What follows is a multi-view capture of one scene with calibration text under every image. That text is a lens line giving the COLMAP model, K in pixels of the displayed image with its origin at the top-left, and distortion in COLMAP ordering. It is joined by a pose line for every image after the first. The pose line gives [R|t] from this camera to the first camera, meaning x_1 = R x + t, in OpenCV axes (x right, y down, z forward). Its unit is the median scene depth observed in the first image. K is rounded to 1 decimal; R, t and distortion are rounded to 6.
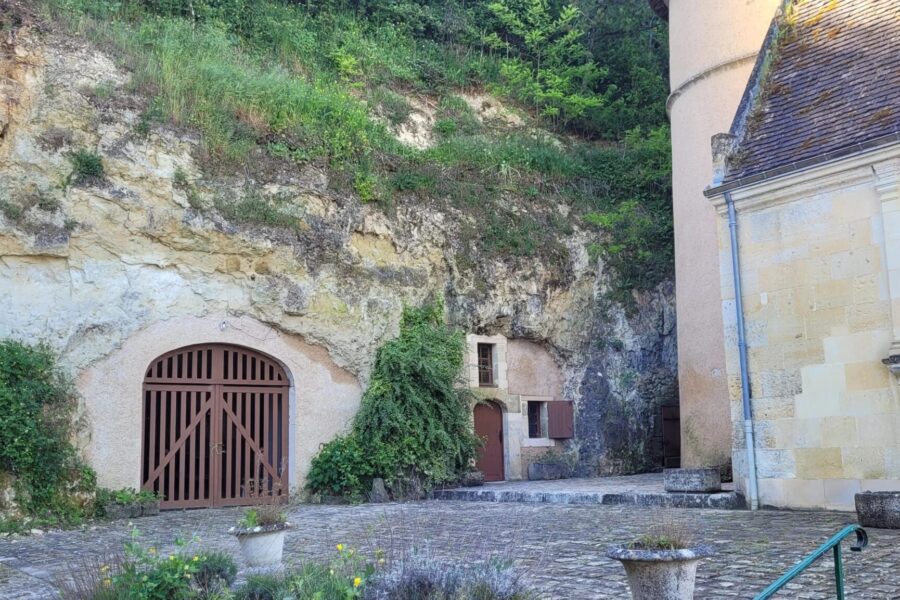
lens RADIAL K [[1000.3, 0, 450.0], [0, 1000.3, 300.0], [0, 0, 1]] dist [0.055610, -0.008178]
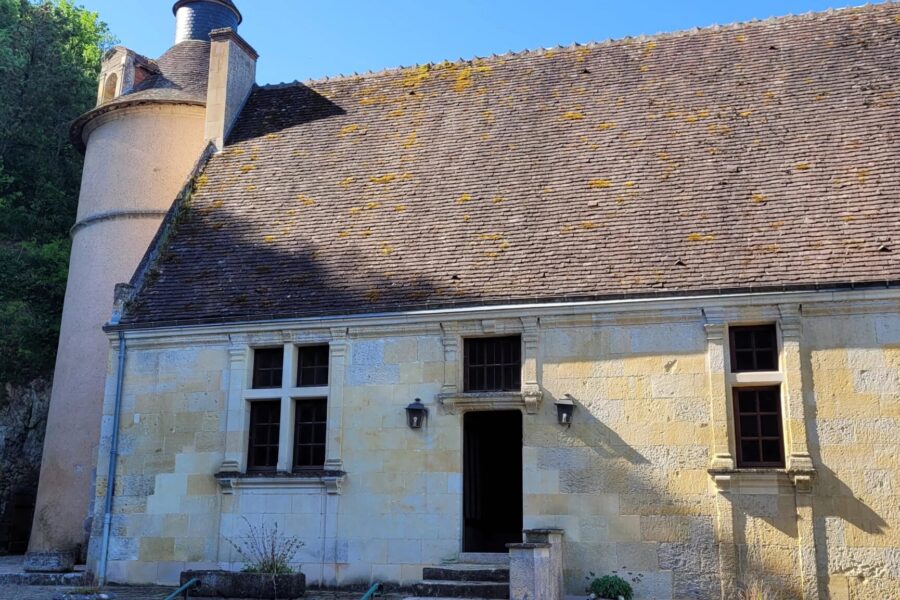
lens RADIAL K [[1000.3, 0, 450.0], [0, 1000.3, 300.0], [0, 0, 1]] dist [0.055610, -0.008178]
pose [[0.799081, 0.173293, 0.575708, -0.100846], [-0.125188, 0.984530, -0.122591, -0.031712], [-0.588046, 0.025888, 0.808413, -0.210364]]
